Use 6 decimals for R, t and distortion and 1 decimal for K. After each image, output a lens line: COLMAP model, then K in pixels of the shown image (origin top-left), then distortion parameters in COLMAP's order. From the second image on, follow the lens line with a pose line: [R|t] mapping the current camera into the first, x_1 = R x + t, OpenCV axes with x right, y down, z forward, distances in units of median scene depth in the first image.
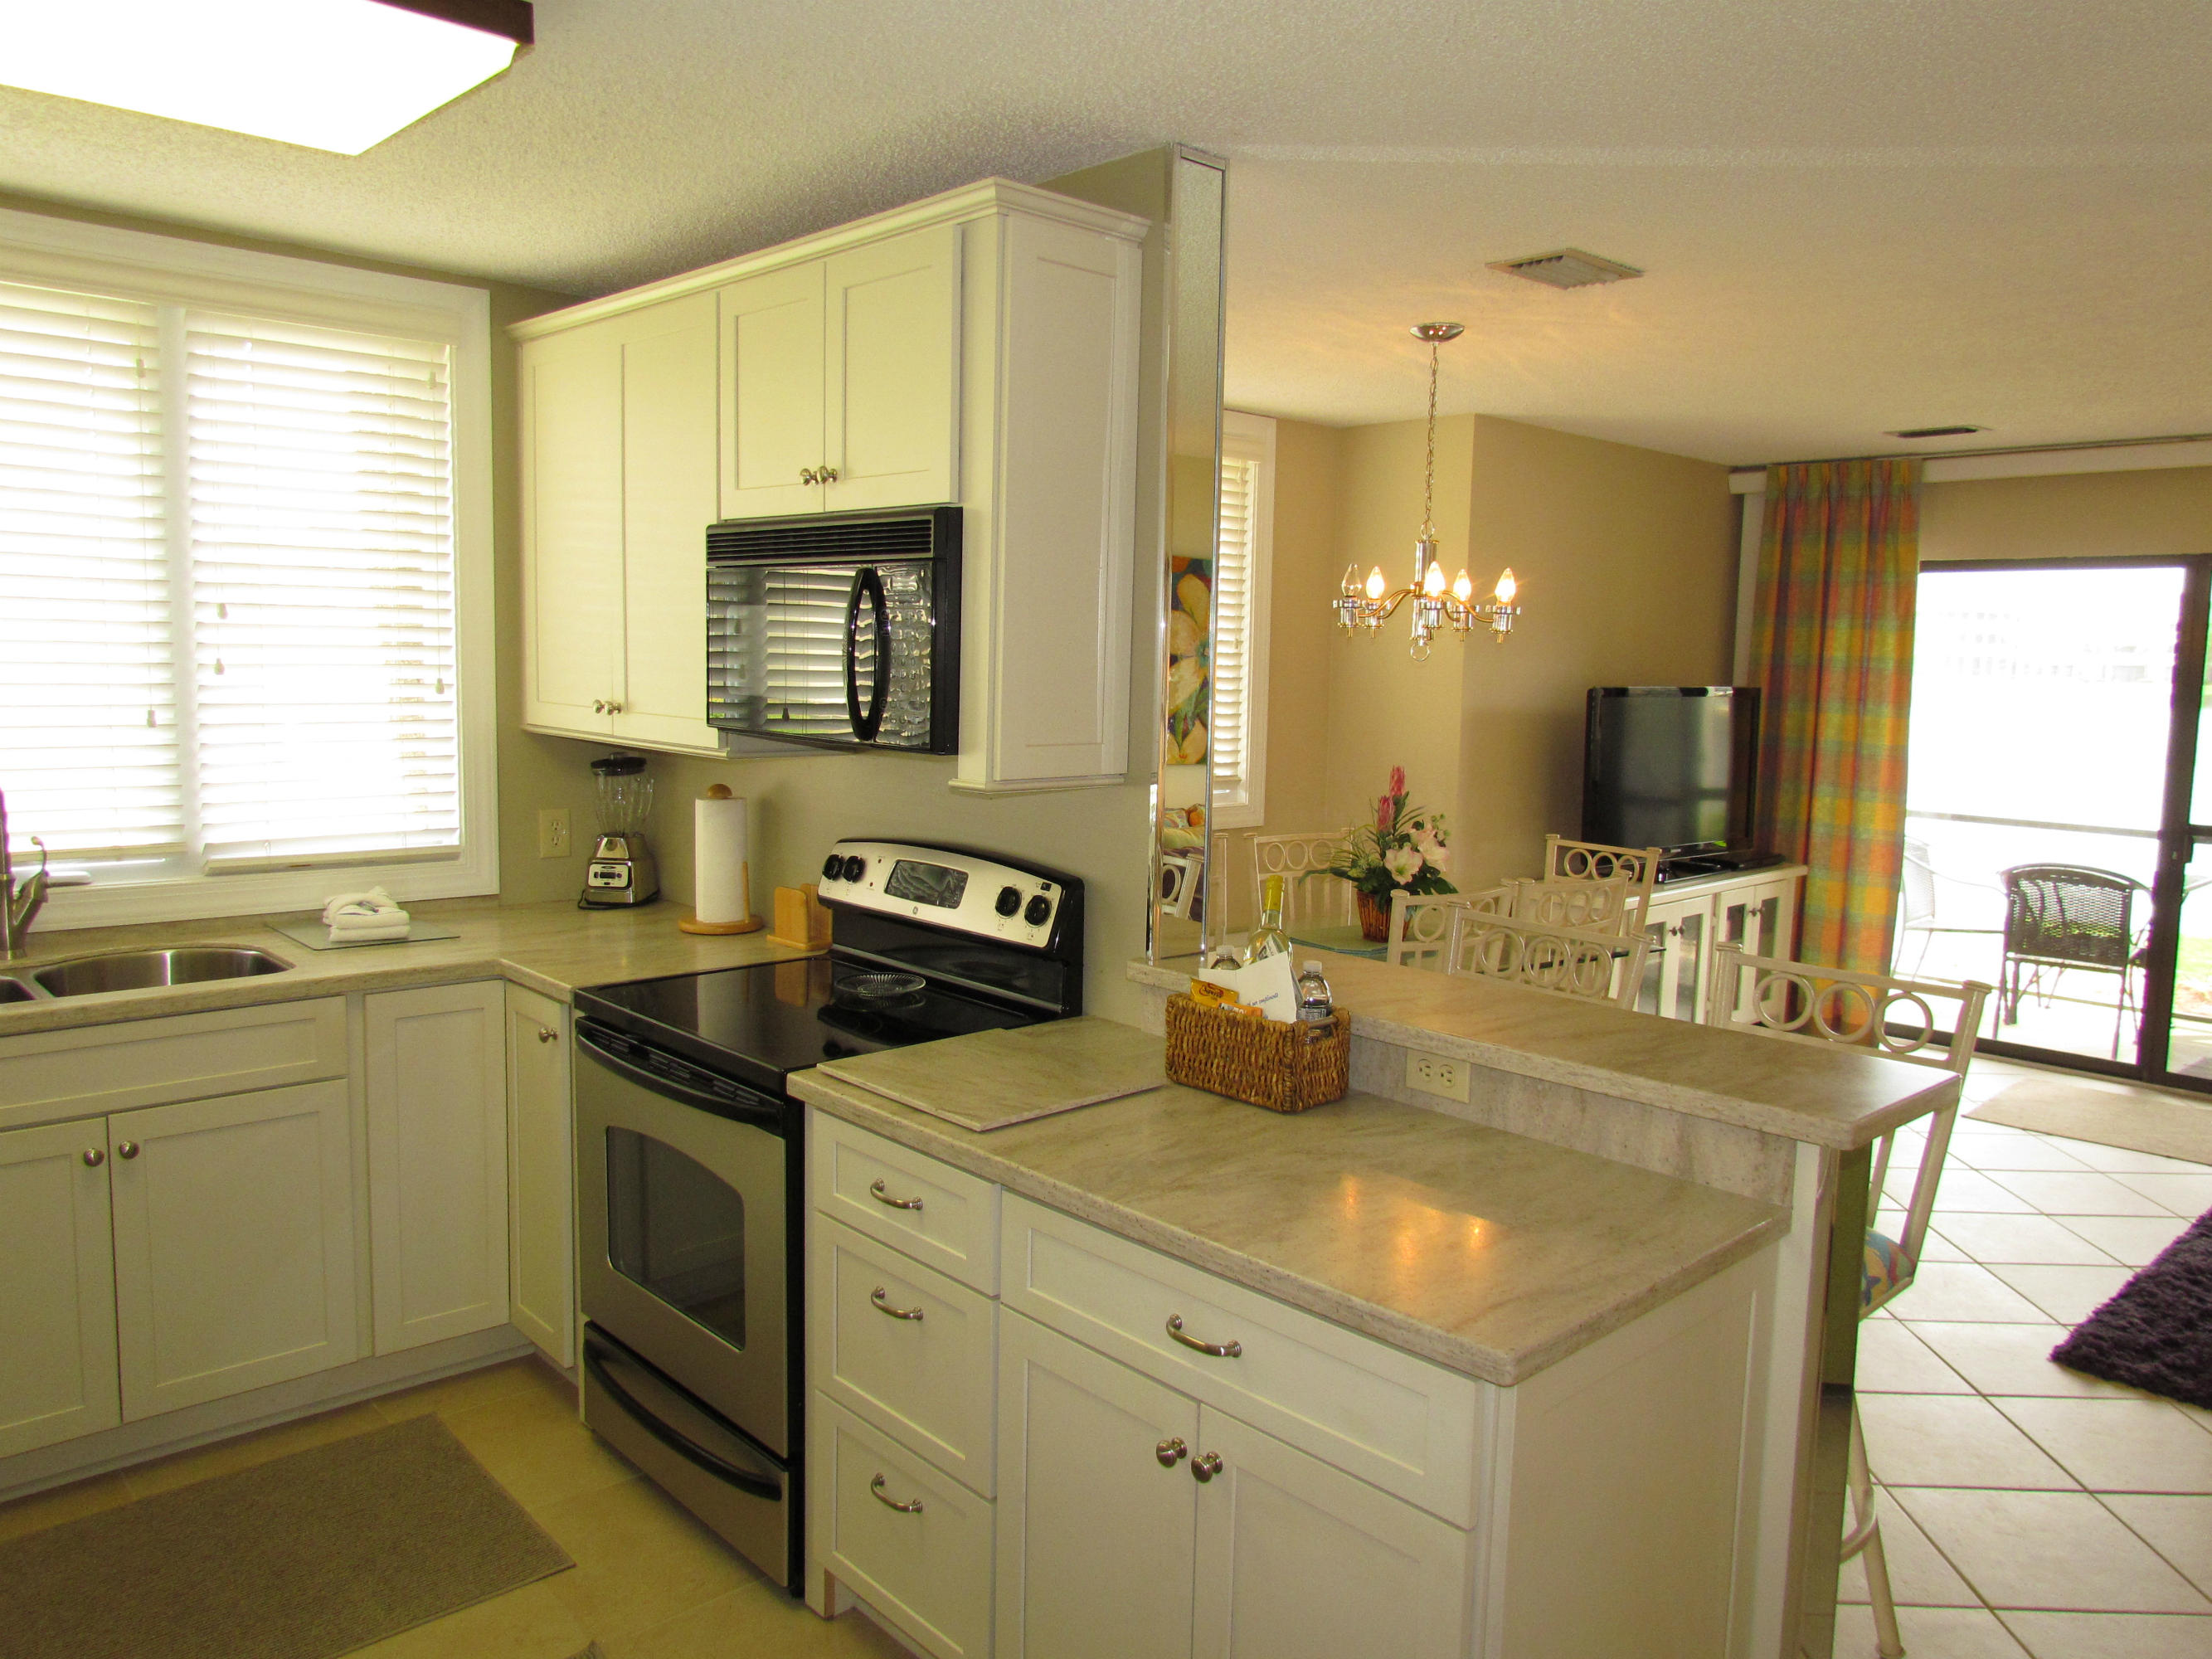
lens RADIAL K [[1602.2, 0, 1106.0], [0, 1602.2, 829.5], [0, 0, 1]] dist [-0.018907, 0.001666]
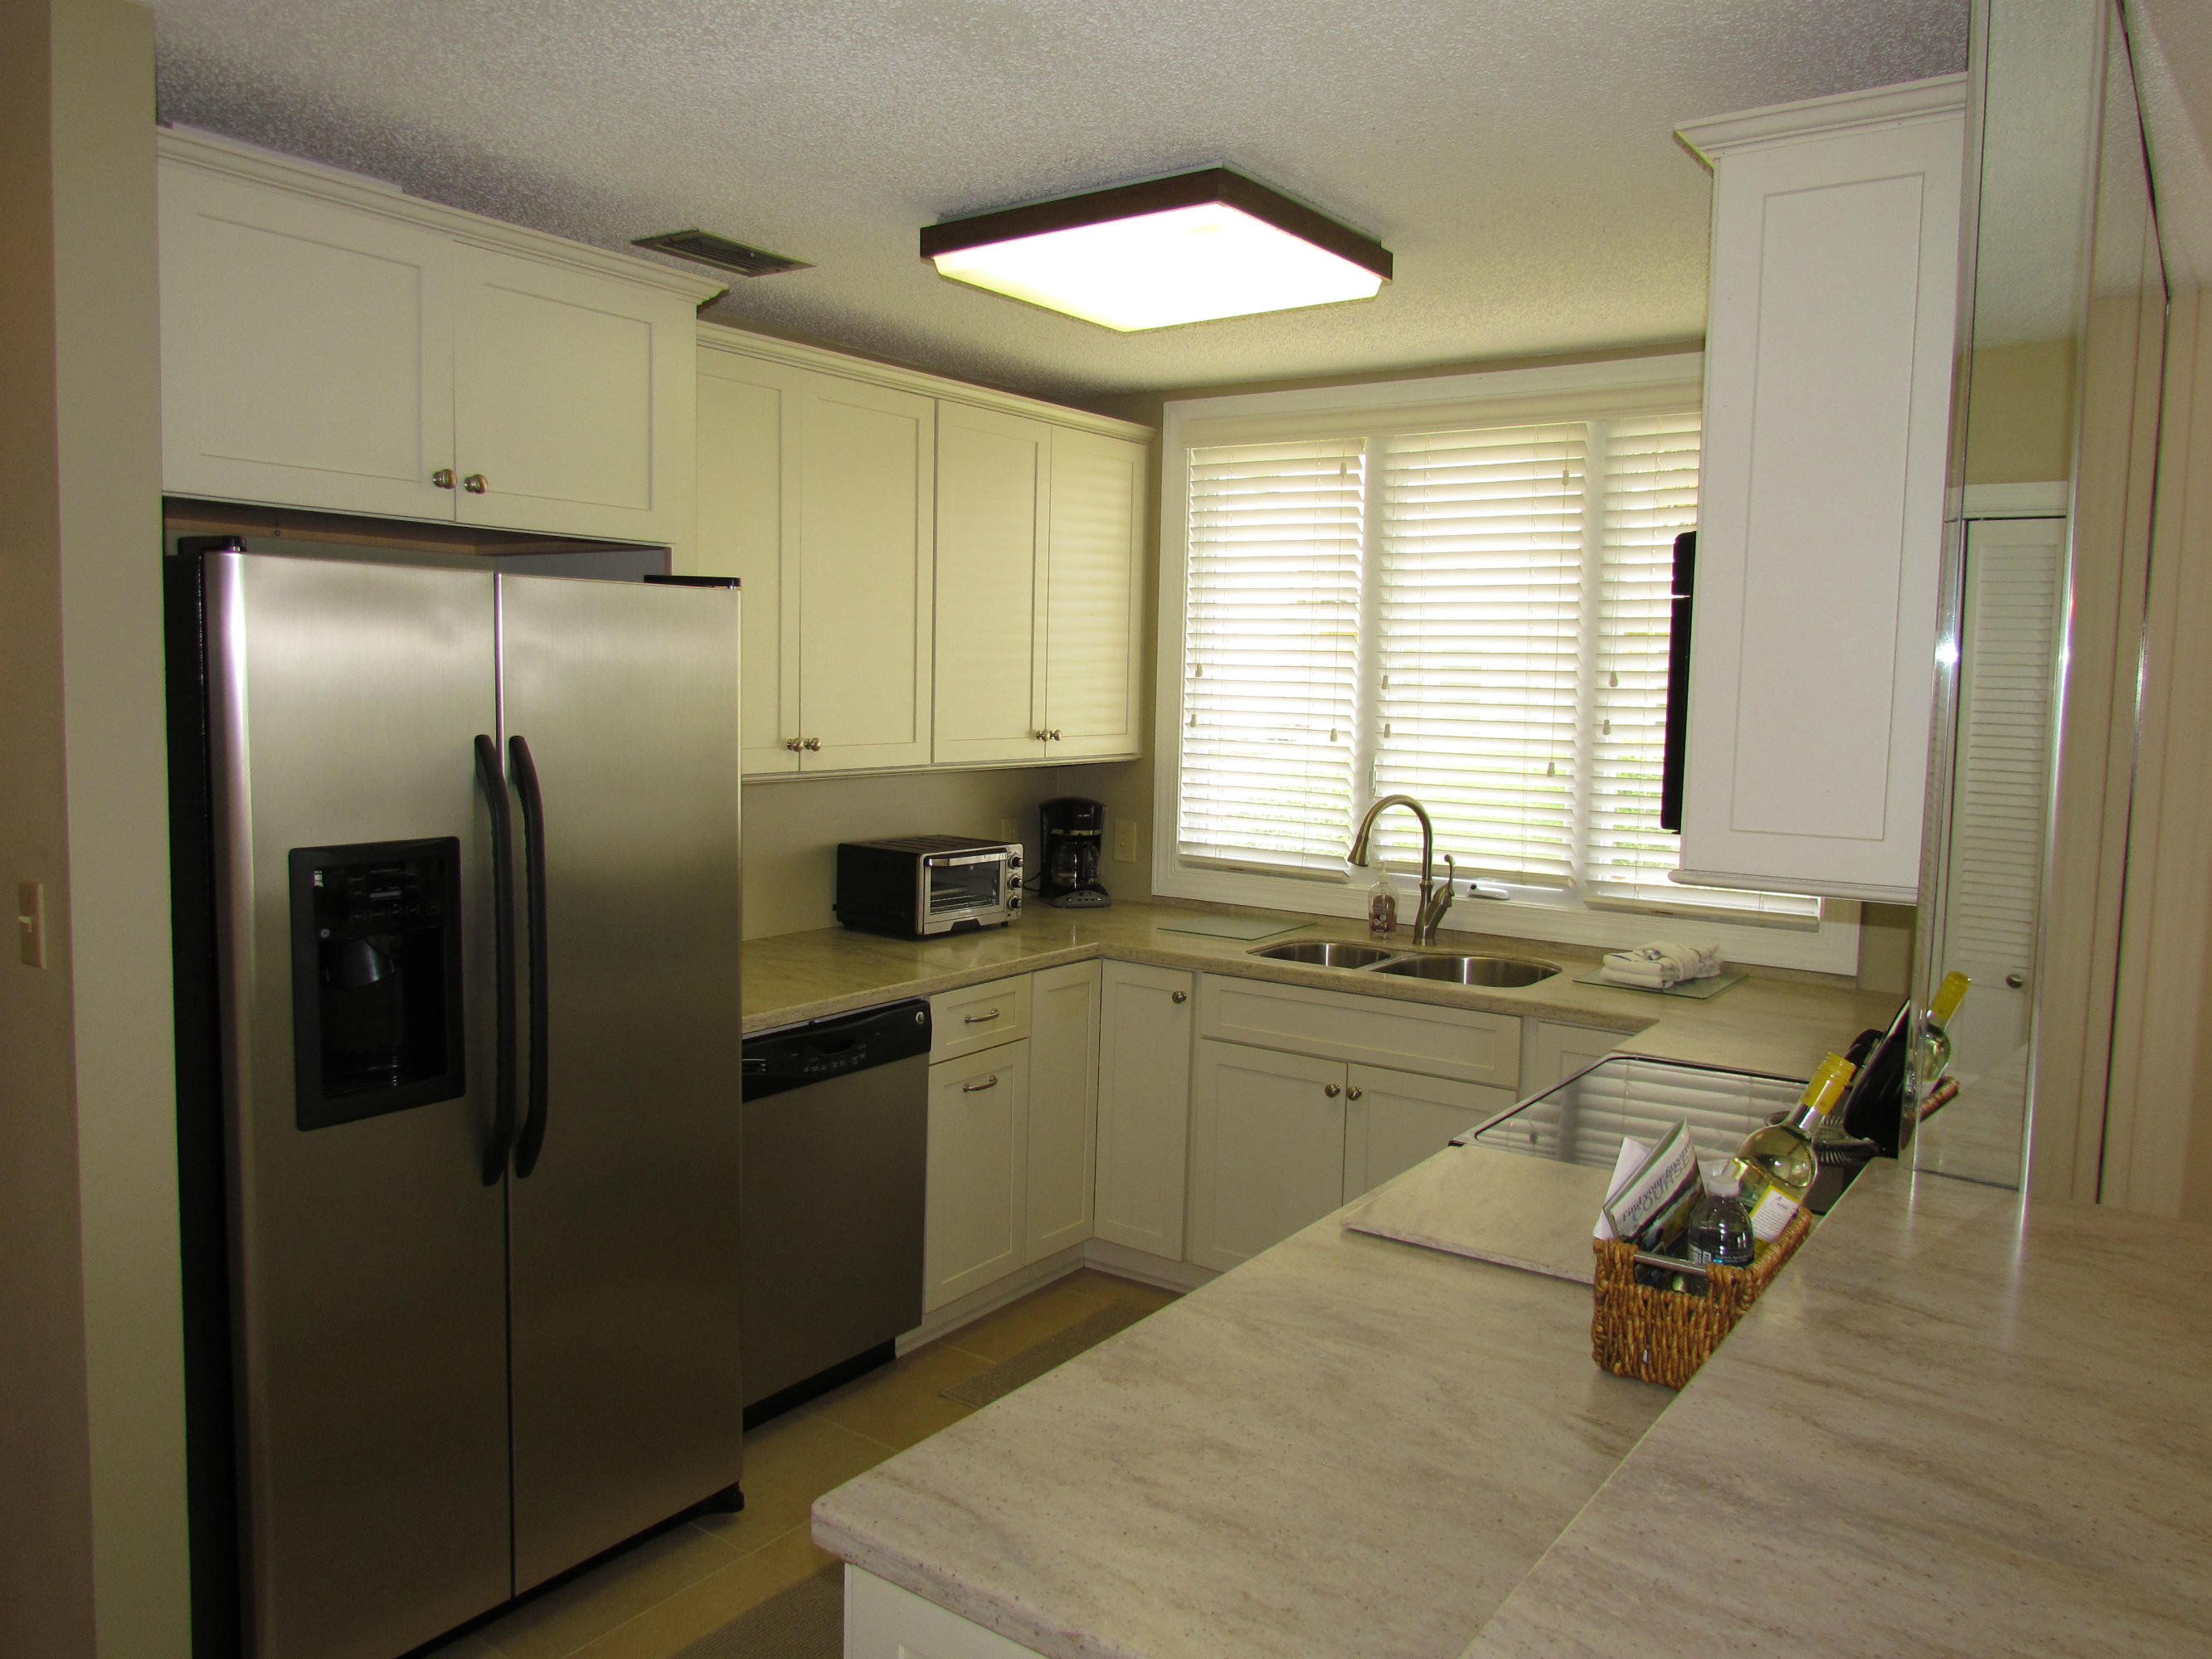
lens RADIAL K [[1602.2, 0, 1106.0], [0, 1602.2, 829.5], [0, 0, 1]] dist [-0.018907, 0.001666]
pose [[0.156249, 0.062117, -0.985763, 0.564422], [-0.116041, 0.992263, 0.044134, -0.041484], [0.980878, 0.107493, 0.162248, 0.511851]]
